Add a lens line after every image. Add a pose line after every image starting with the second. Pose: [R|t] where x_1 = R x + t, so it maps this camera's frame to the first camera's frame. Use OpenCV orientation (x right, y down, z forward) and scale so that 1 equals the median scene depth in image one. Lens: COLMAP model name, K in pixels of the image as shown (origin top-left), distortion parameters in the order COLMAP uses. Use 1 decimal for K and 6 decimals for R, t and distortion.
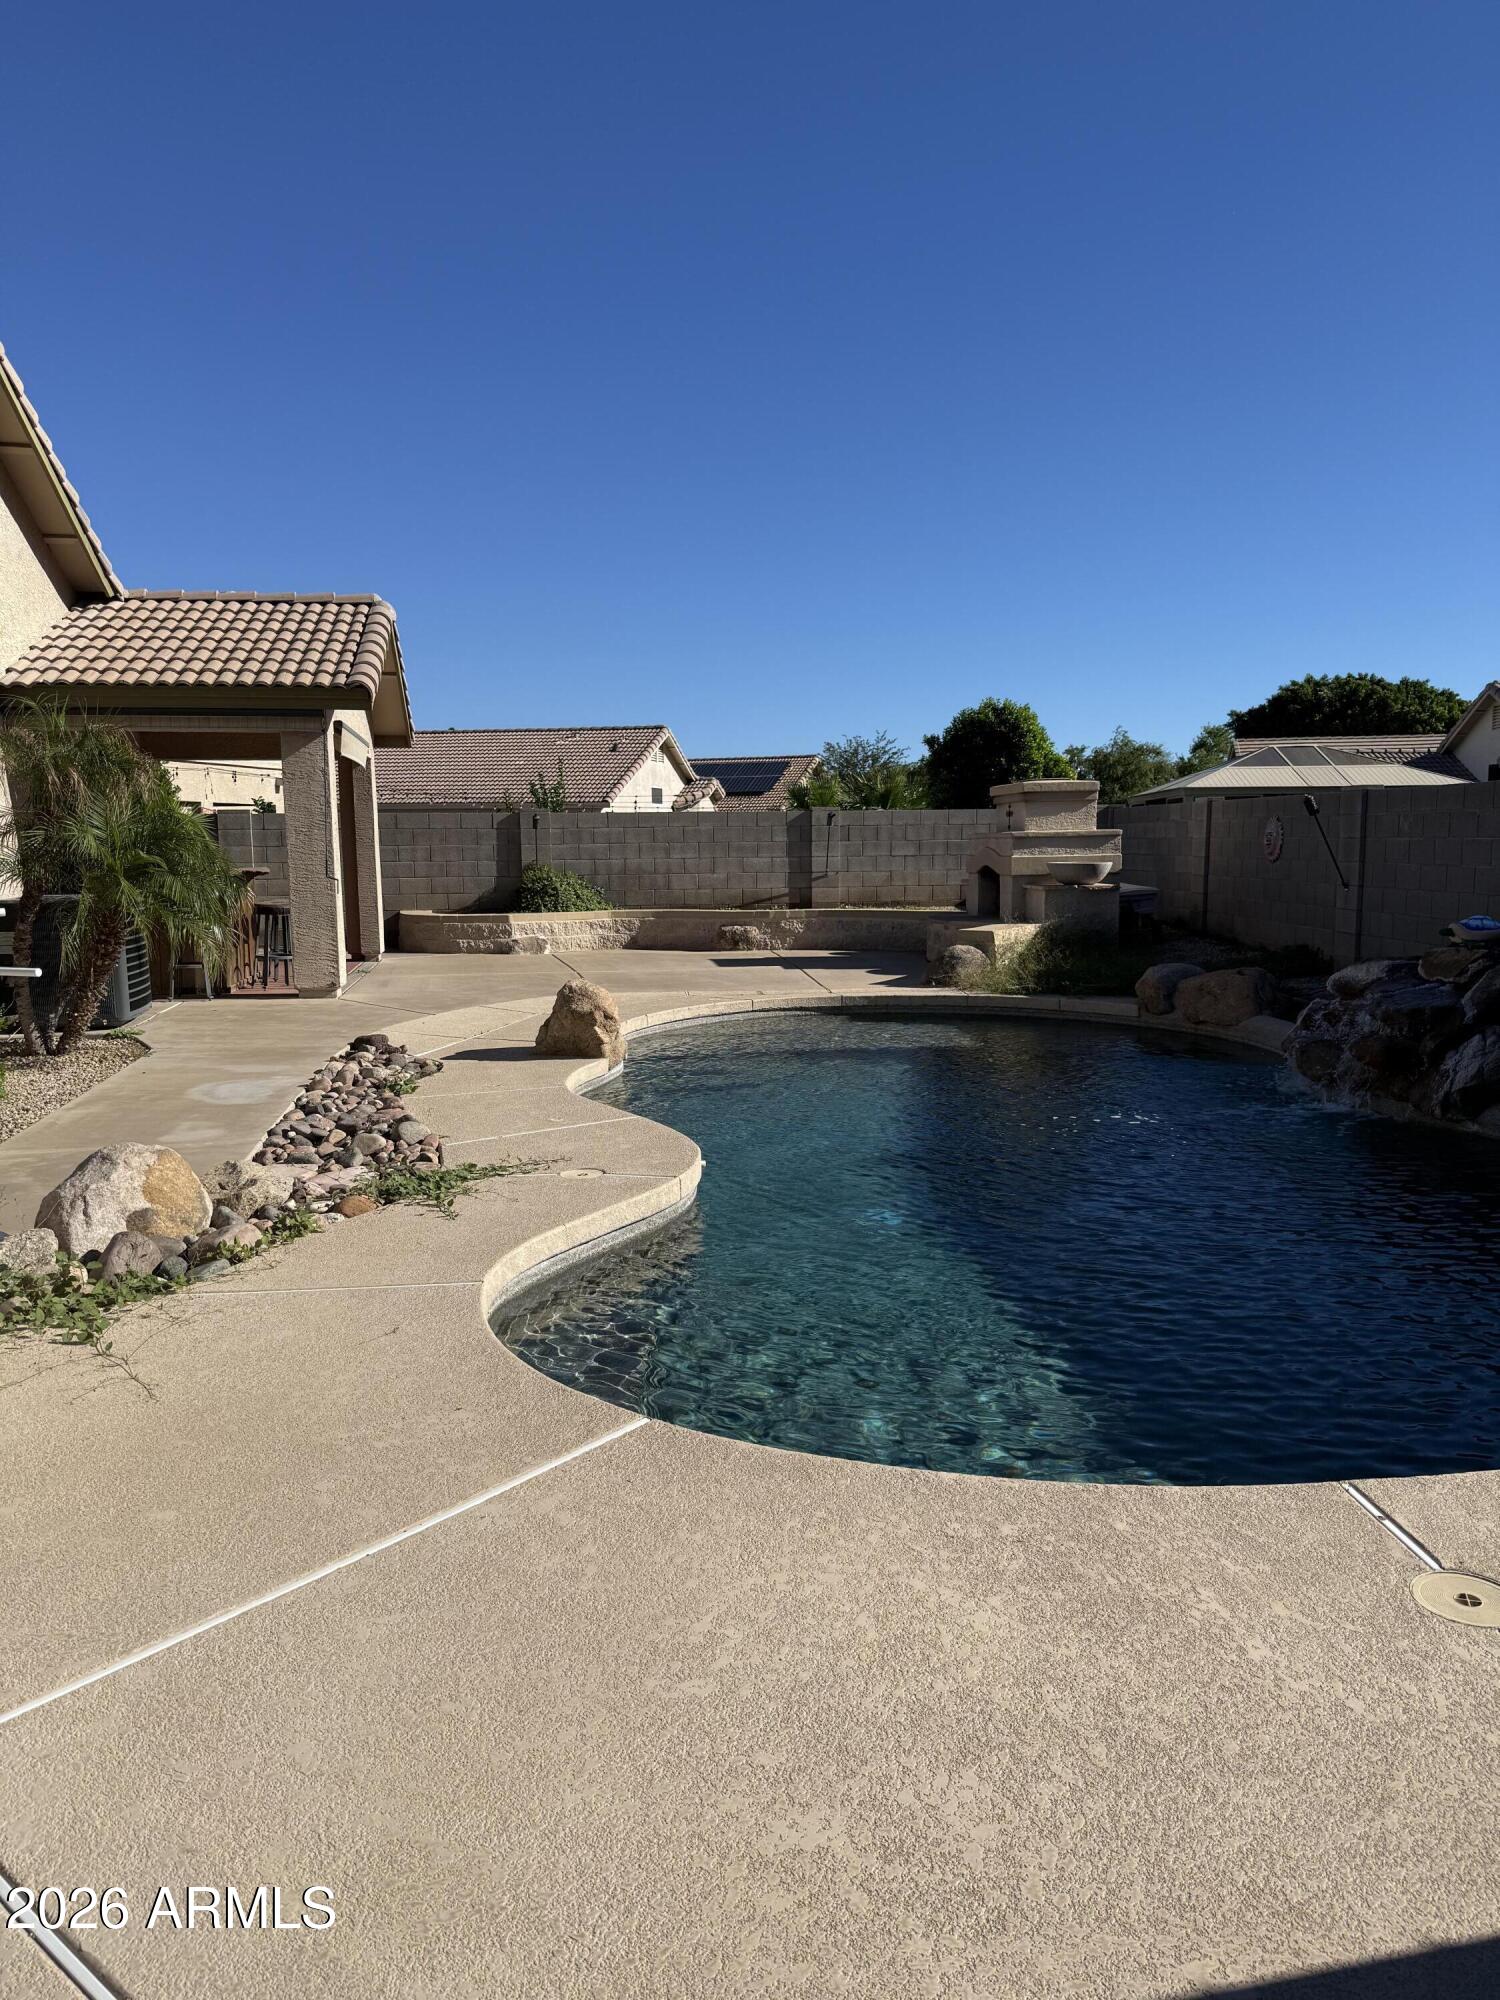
lens RADIAL K [[1417.8, 0, 747.8], [0, 1417.8, 1024.6], [0, 0, 1]] dist [0.126412, -0.239345]
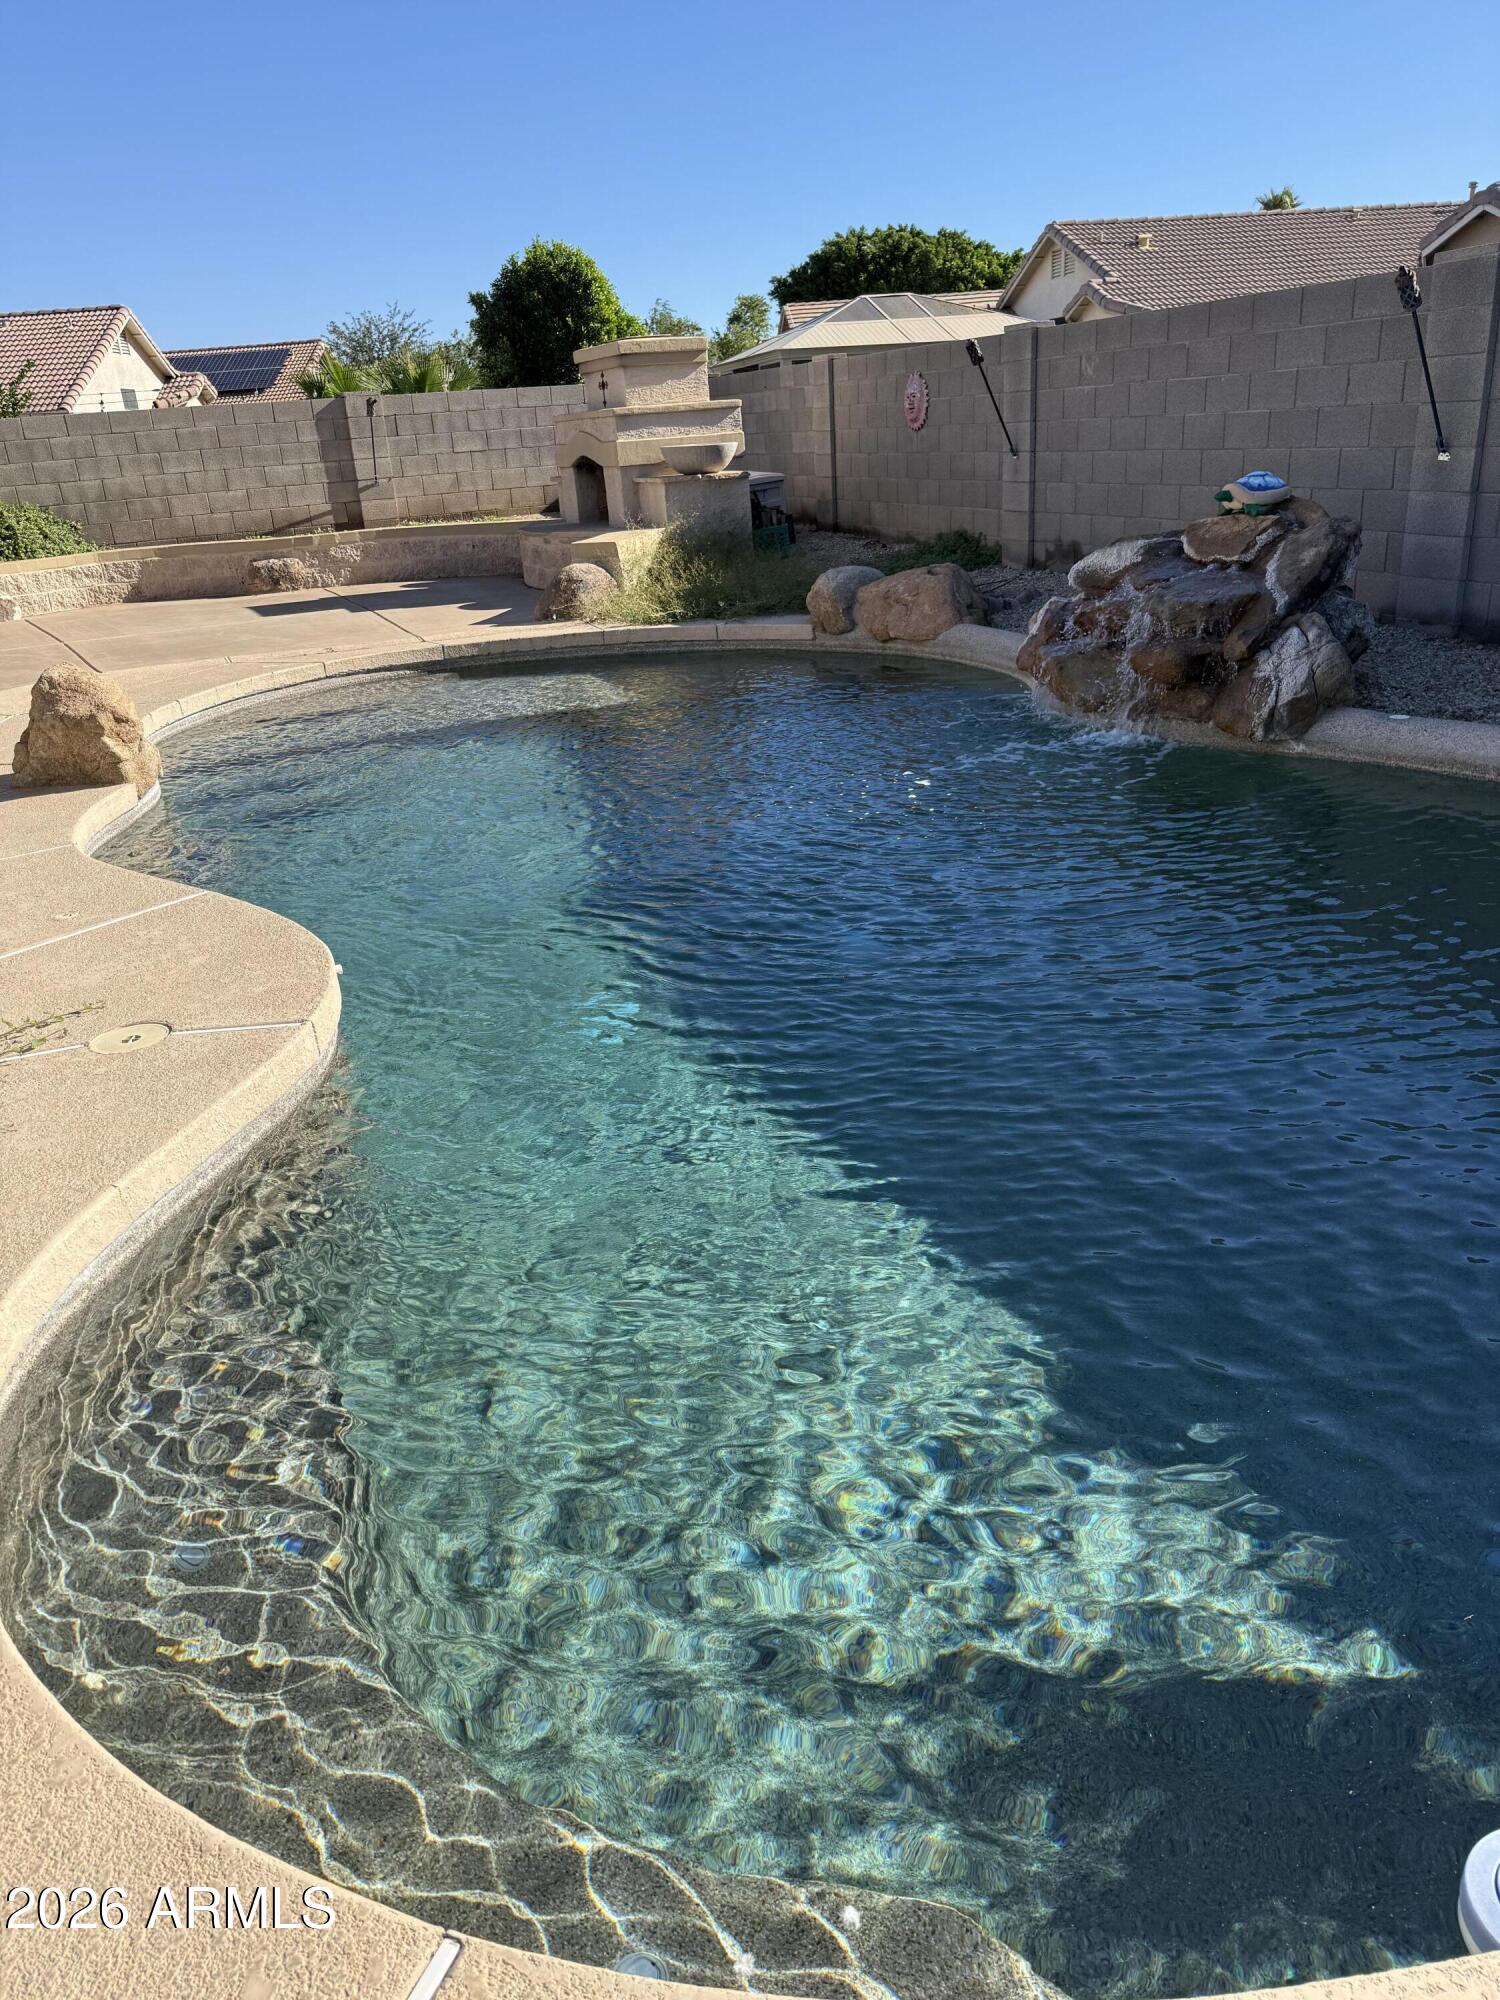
lens RADIAL K [[1417.8, 0, 747.8], [0, 1417.8, 1024.6], [0, 0, 1]] dist [0.126412, -0.239345]
pose [[0.950190, -0.167633, 0.262750, -0.012526], [0.095610, 0.959169, 0.266185, -0.011757], [-0.296643, -0.227804, 0.927420, 0.152842]]
